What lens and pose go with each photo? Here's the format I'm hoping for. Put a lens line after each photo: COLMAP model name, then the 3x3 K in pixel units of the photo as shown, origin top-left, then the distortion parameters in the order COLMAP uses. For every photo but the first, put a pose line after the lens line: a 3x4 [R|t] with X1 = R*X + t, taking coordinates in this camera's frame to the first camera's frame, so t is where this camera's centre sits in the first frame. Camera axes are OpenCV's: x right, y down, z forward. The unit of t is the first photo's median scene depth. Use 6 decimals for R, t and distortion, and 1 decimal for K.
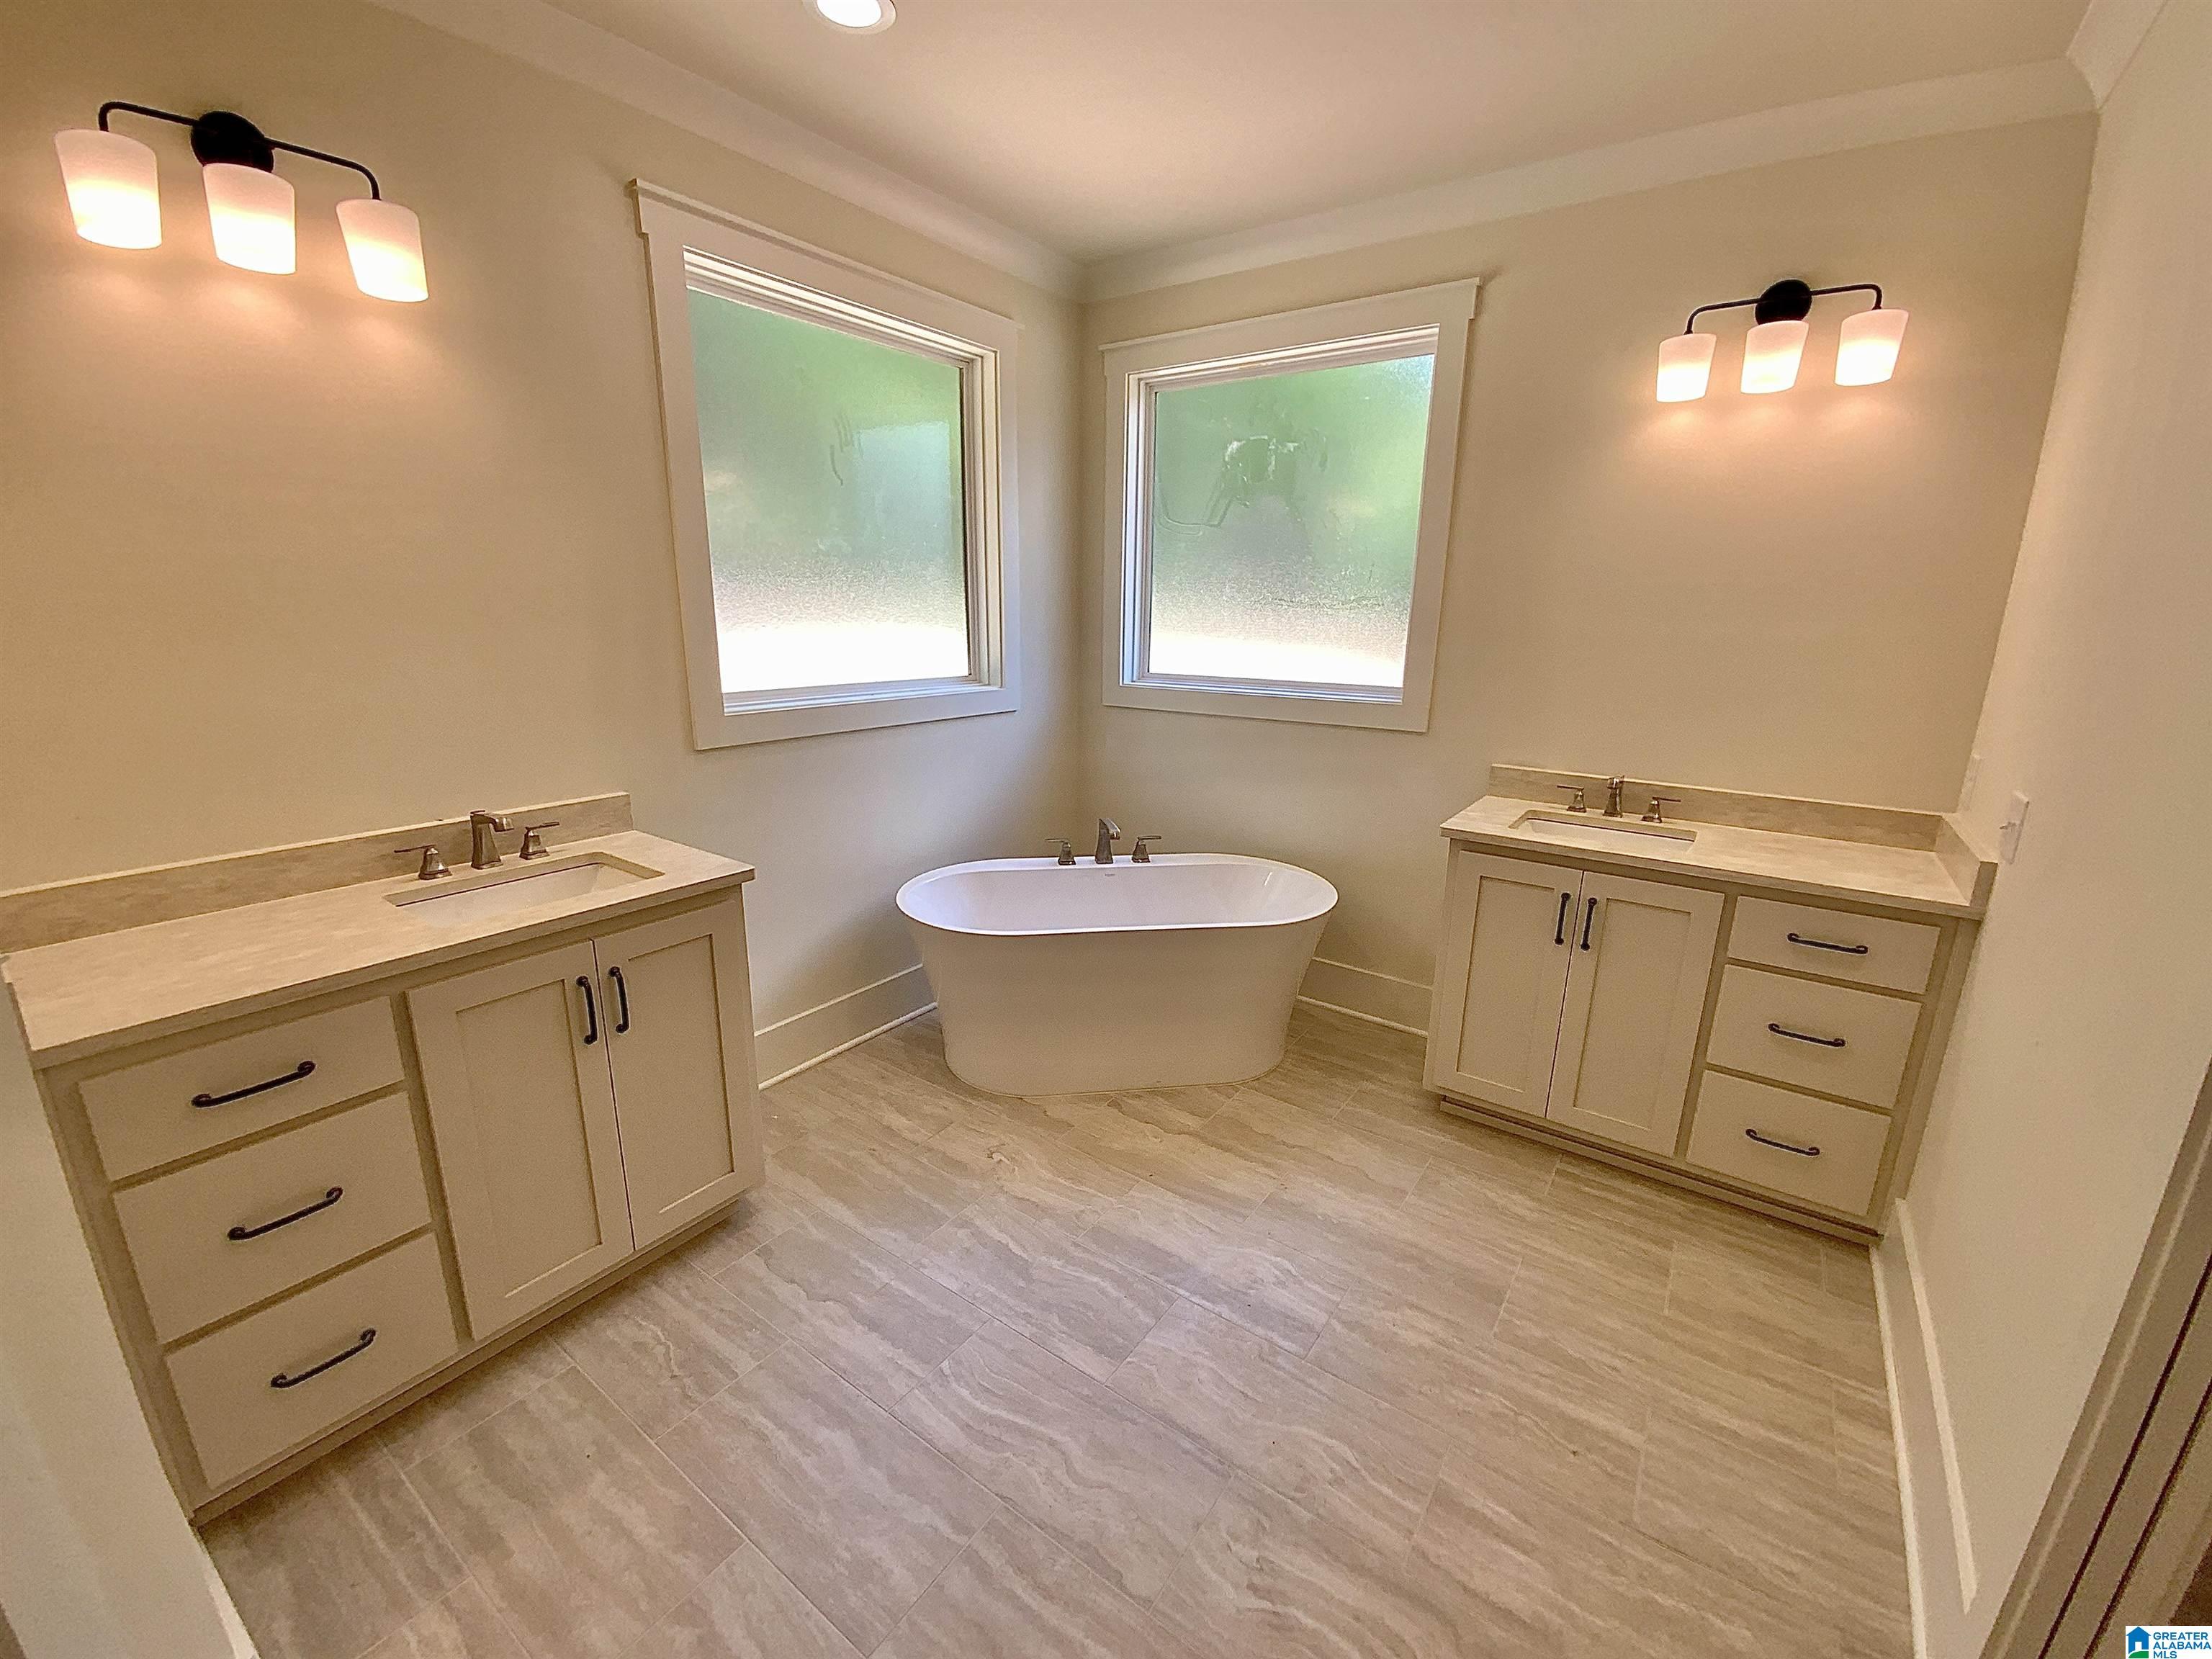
lens RADIAL K [[902.7, 0, 1106.1], [0, 902.7, 829.8], [0, 0, 1]] dist [-0.007029, -0.004403]
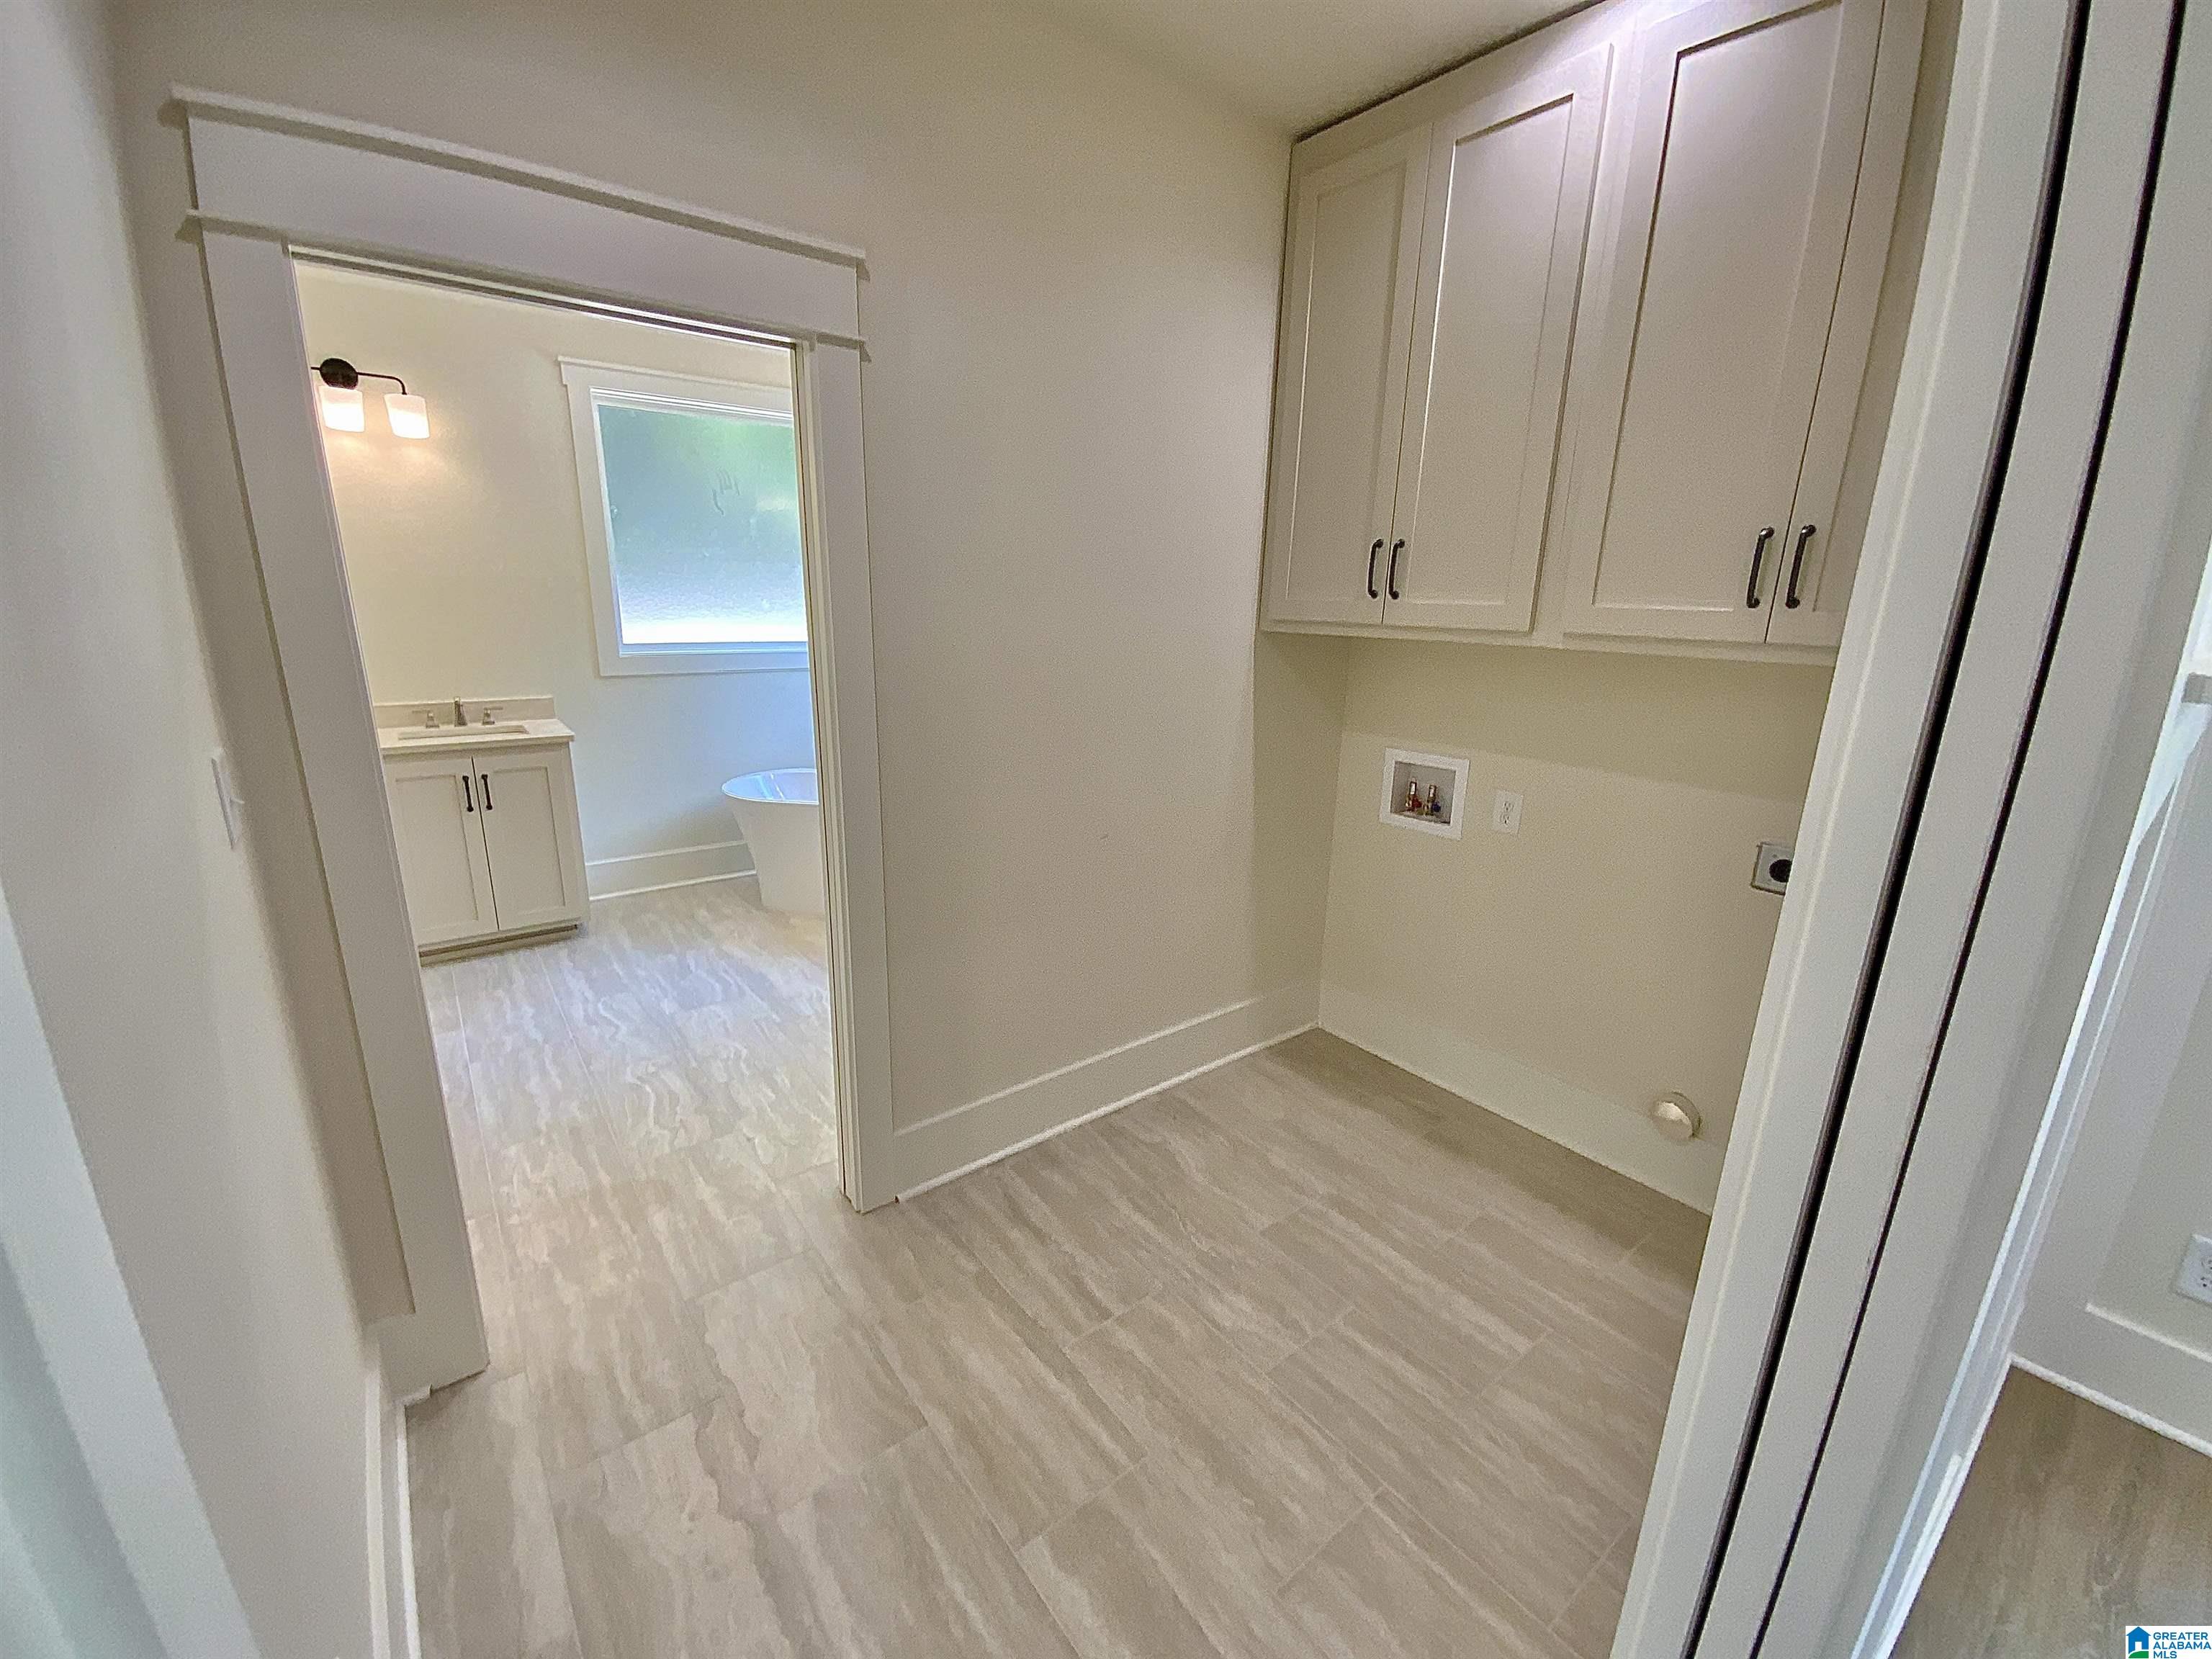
lens RADIAL K [[902.7, 0, 1109.6], [0, 902.7, 834.2], [0, 0, 1]] dist [-0.007029, -0.004403]
pose [[0.958322, 0.078179, -0.274786, 1.212572], [-0.078072, 0.996883, 0.011346, 0.145321], [0.274816, 0.010580, 0.961439, -0.468202]]
